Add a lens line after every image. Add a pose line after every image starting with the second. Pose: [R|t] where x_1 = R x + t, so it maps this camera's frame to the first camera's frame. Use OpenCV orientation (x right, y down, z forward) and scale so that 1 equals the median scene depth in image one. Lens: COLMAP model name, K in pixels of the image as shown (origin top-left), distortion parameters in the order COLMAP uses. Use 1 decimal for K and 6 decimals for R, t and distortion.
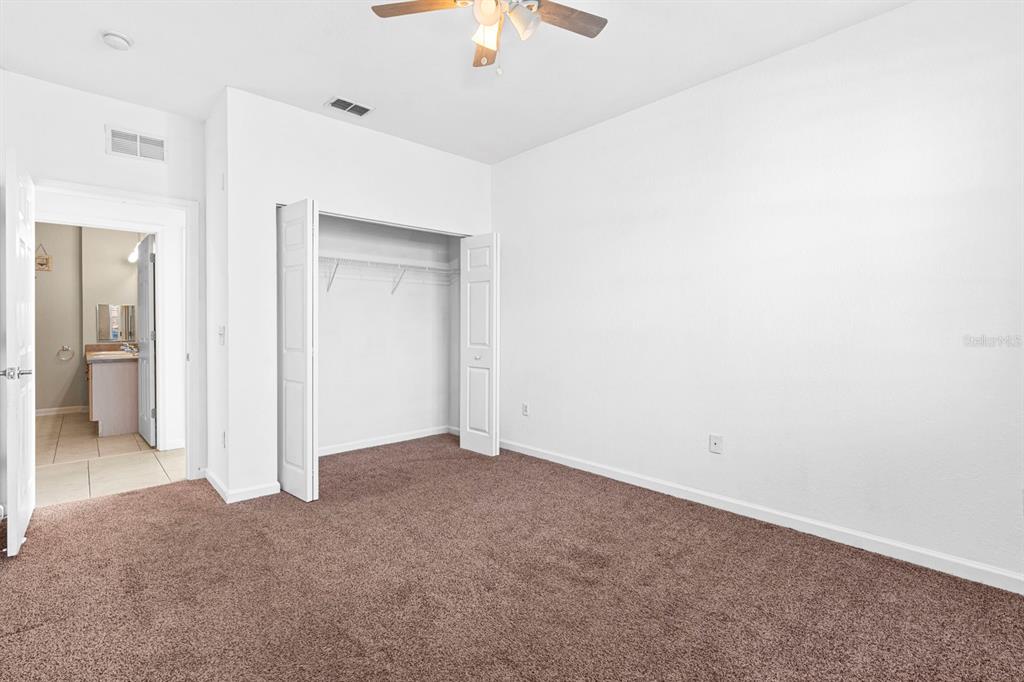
lens RADIAL K [[468.6, 0, 513.4], [0, 468.6, 330.4], [0, 0, 1]] dist [-0.000305, 0.000997]
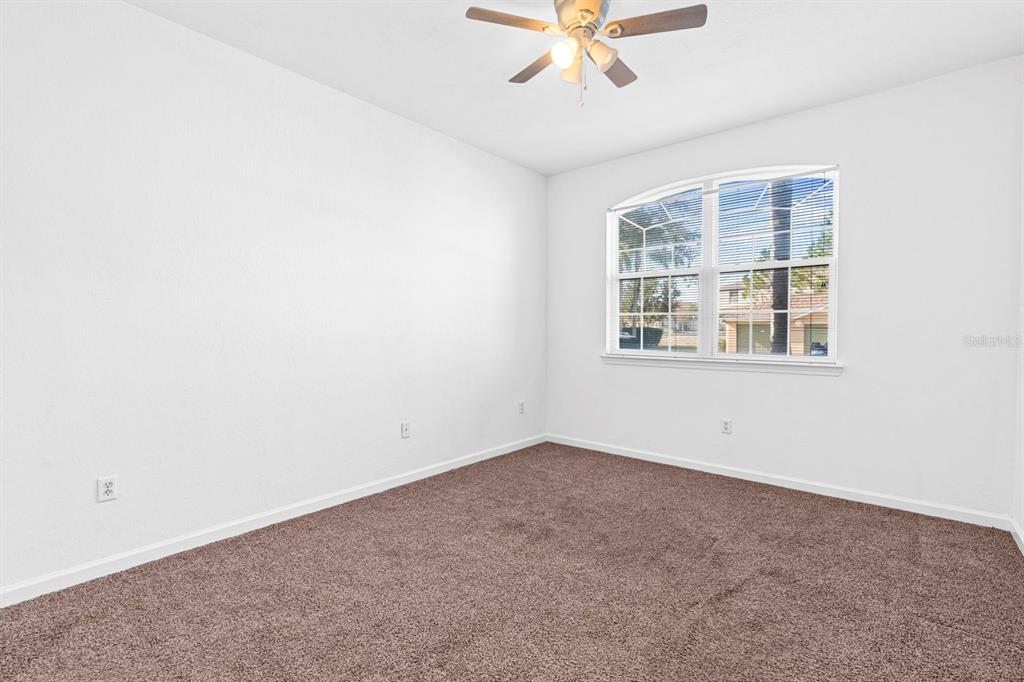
lens RADIAL K [[468.6, 0, 513.4], [0, 468.6, 330.4], [0, 0, 1]] dist [-0.000305, 0.000997]
pose [[-0.106298, -0.003249, 0.994329, -0.818226], [0.005166, 0.999979, 0.003820, -0.011916], [-0.994321, 0.005542, -0.106279, 0.909649]]
